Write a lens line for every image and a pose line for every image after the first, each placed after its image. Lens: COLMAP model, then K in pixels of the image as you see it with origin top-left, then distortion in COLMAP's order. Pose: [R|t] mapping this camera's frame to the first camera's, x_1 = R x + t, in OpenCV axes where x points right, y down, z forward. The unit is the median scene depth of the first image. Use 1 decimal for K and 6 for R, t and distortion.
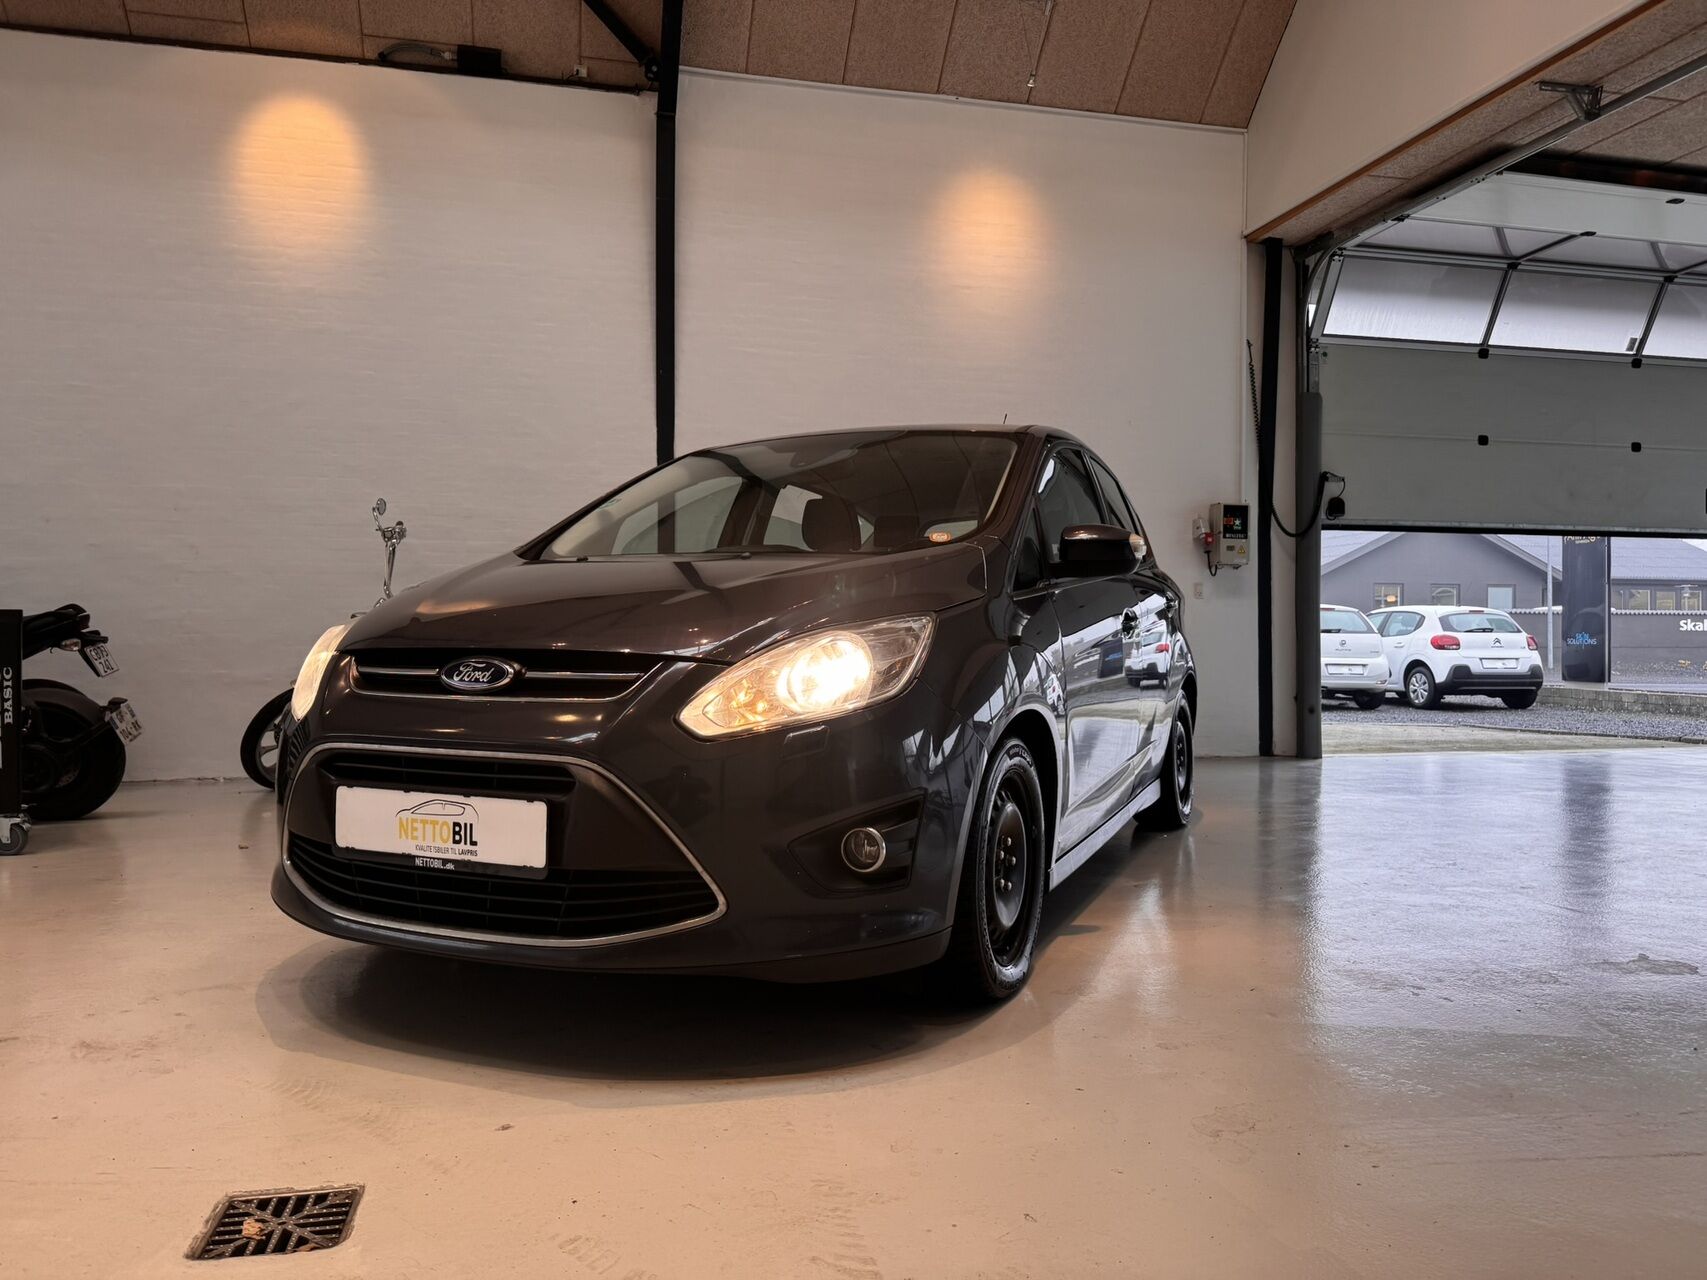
lens RADIAL K [[1189.4, 0, 854.2], [0, 1189.4, 632.6], [0, 0, 1]] dist [0.020456, -0.031702]
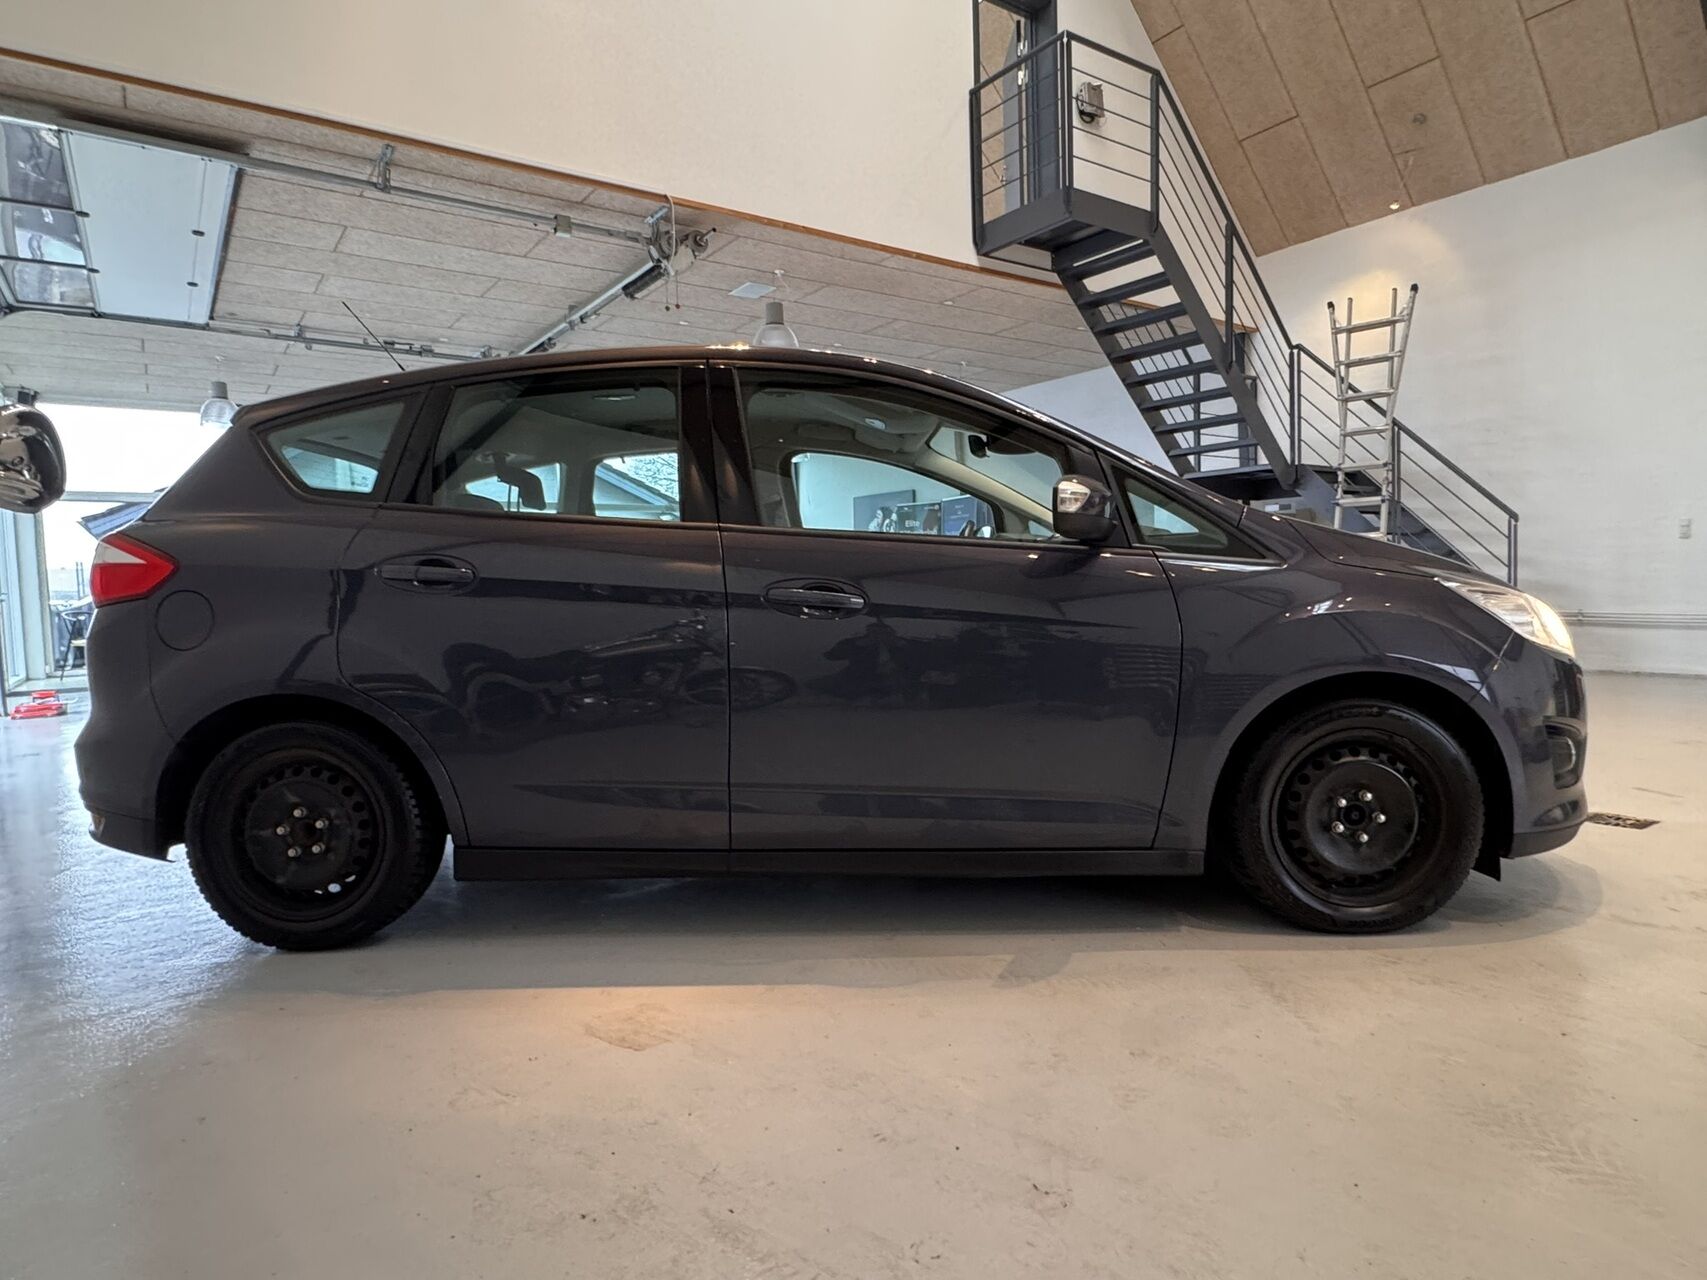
lens RADIAL K [[960.2, 0, 862.7], [0, 960.2, 634.4], [0, 0, 1]] dist [-0.007783, -0.000278]
pose [[-0.368648, -0.039459, 0.928731, -1.285876], [0.024902, 0.998321, 0.052300, -0.029715], [-0.929236, 0.042407, -0.367046, 2.357210]]
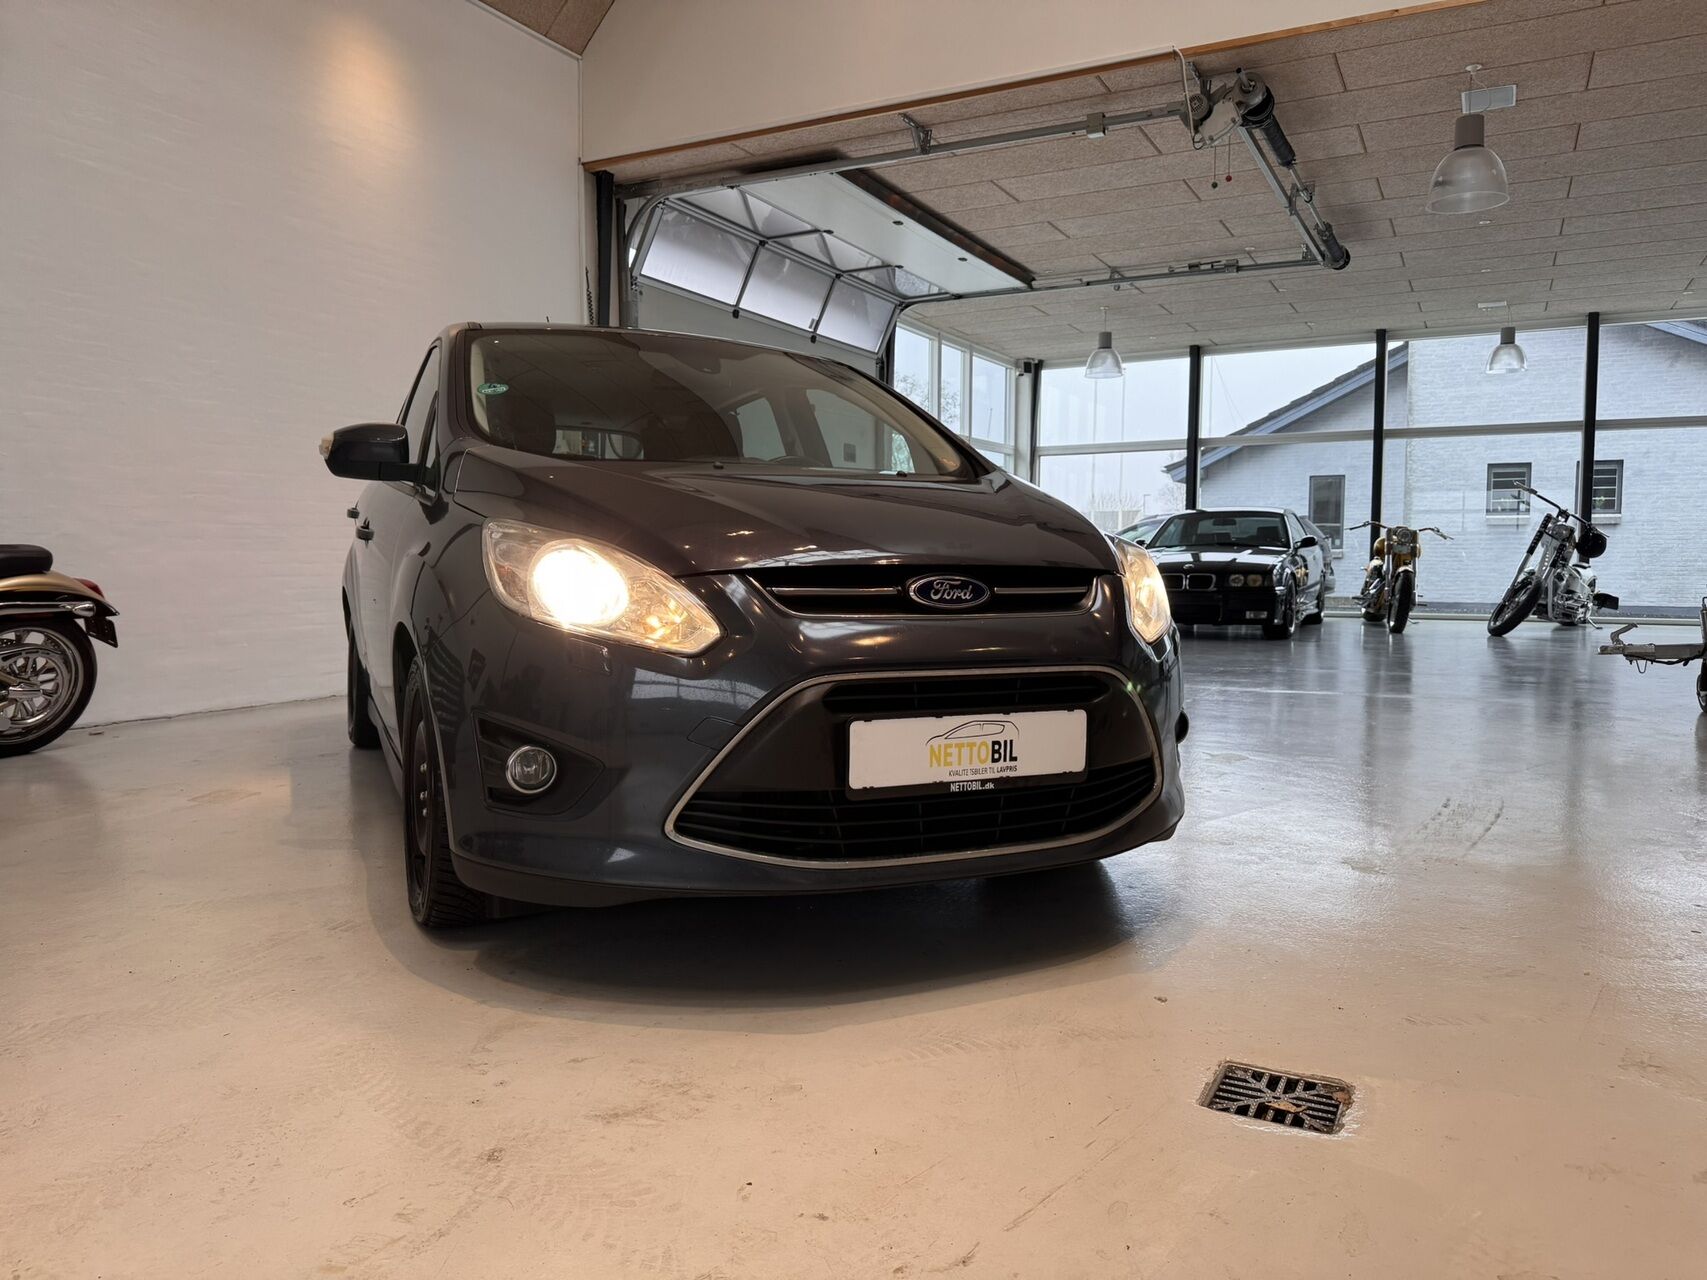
lens RADIAL K [[1189.4, 0, 857.5], [0, 1189.4, 643.8], [0, 0, 1]] dist [0.020456, -0.031702]
pose [[0.658511, -0.056710, 0.750431, -1.113174], [-0.001301, 0.997069, 0.076490, 0.006014], [-0.752570, -0.051346, 0.656508, 0.443291]]
